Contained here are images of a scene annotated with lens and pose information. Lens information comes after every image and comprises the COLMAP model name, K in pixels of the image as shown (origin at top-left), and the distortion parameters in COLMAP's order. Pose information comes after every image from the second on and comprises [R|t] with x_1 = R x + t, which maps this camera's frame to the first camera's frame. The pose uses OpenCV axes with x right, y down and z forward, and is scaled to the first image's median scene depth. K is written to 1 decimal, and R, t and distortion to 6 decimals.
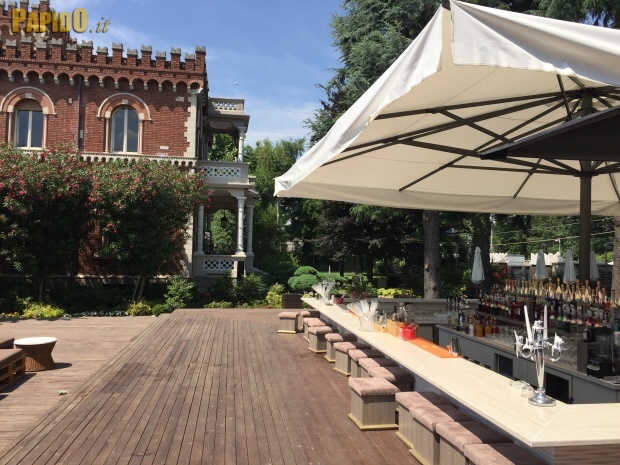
lens RADIAL K [[537.5, 0, 310.6], [0, 537.5, 231.5], [0, 0, 1]] dist [0.086862, -0.112557]
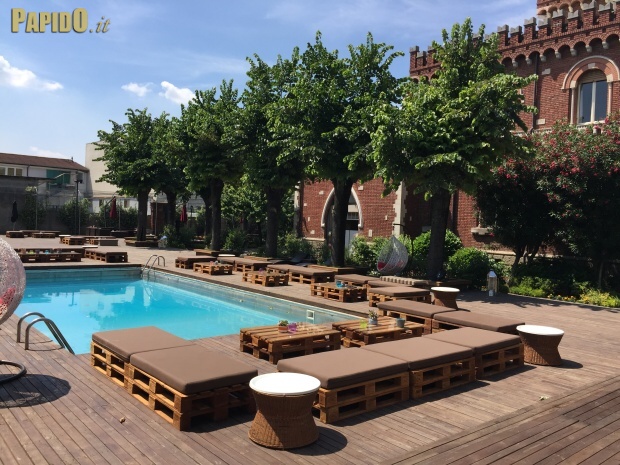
lens RADIAL K [[537.5, 0, 308.7], [0, 537.5, 229.6], [0, 0, 1]] dist [0.086862, -0.112557]
pose [[0.536126, 0.017875, -0.843948, 0.018597], [0.004004, 0.999711, 0.023718, 0.006698], [0.844128, -0.016095, 0.535900, 0.099208]]
